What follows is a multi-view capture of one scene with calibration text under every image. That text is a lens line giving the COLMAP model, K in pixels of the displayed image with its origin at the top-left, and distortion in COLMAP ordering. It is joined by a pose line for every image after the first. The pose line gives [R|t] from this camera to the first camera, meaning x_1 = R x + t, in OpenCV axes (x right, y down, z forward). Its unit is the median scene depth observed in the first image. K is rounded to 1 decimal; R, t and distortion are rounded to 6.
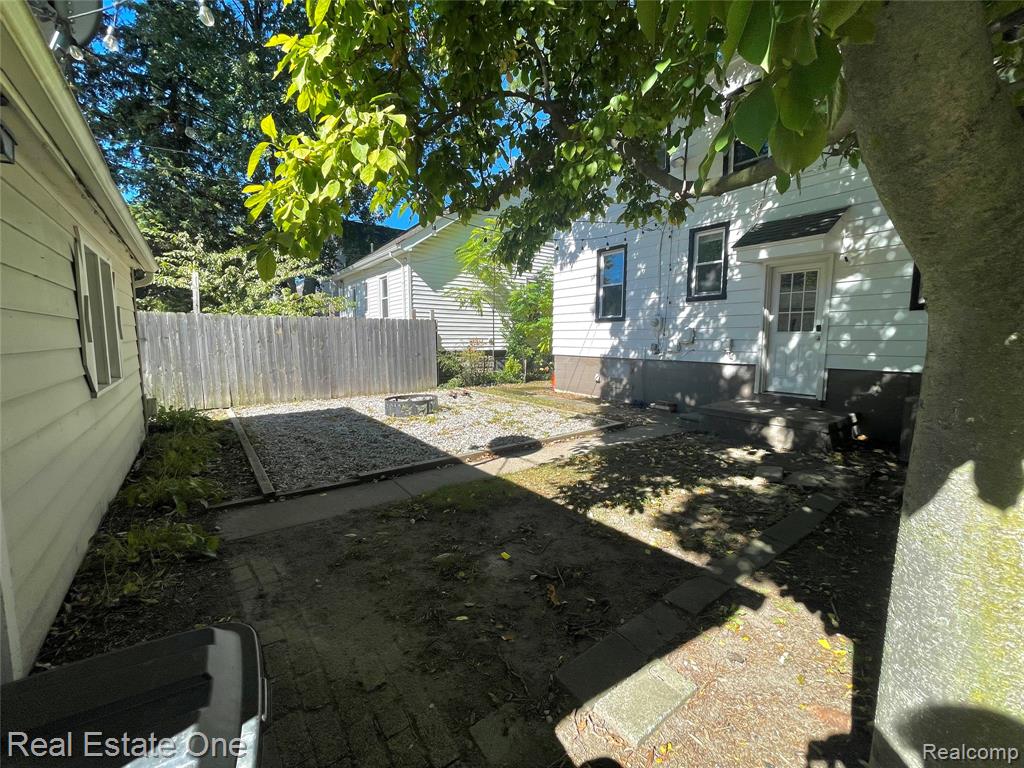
lens RADIAL K [[409.4, 0, 507.4], [0, 409.4, 383.3], [0, 0, 1]] dist [-0.000388, -0.000132]
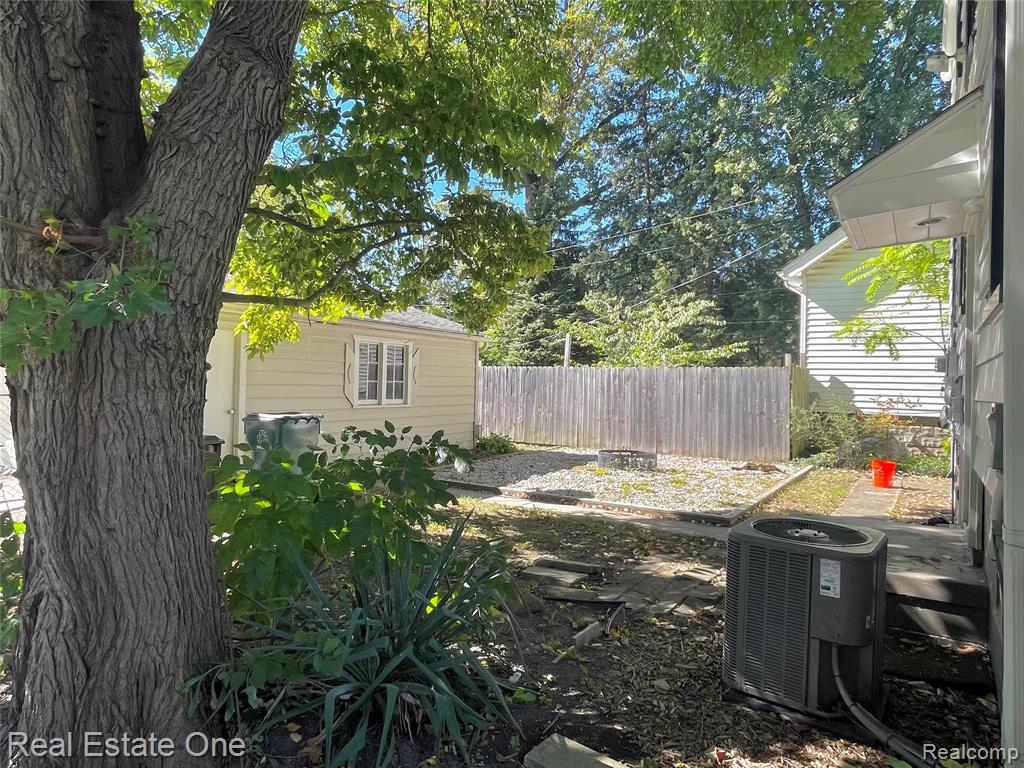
lens RADIAL K [[606.6, 0, 509.7], [0, 606.6, 384.1], [0, 0, 1]] dist [0.003746, 0.000312]
pose [[0.321607, 0.004759, -0.946861, 0.839499], [-0.127659, 0.991075, -0.038379, -0.026373], [0.938228, 0.133218, 0.319344, 0.245611]]
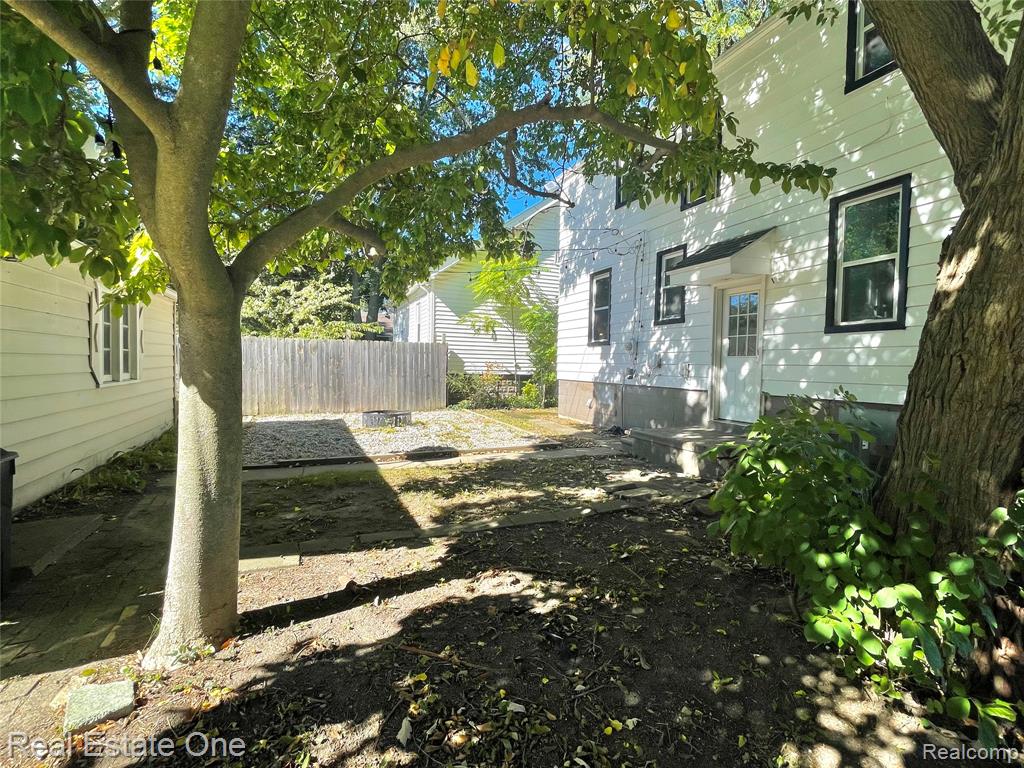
lens RADIAL K [[467.0, 0, 512.1], [0, 467.0, 382.2], [0, 0, 1]] dist [0.002557, -0.000018]
pose [[0.969292, 0.025659, -0.244571, 0.347040], [-0.044028, 0.996579, -0.069935, 0.024643], [0.241940, 0.078555, 0.967106, -0.127240]]
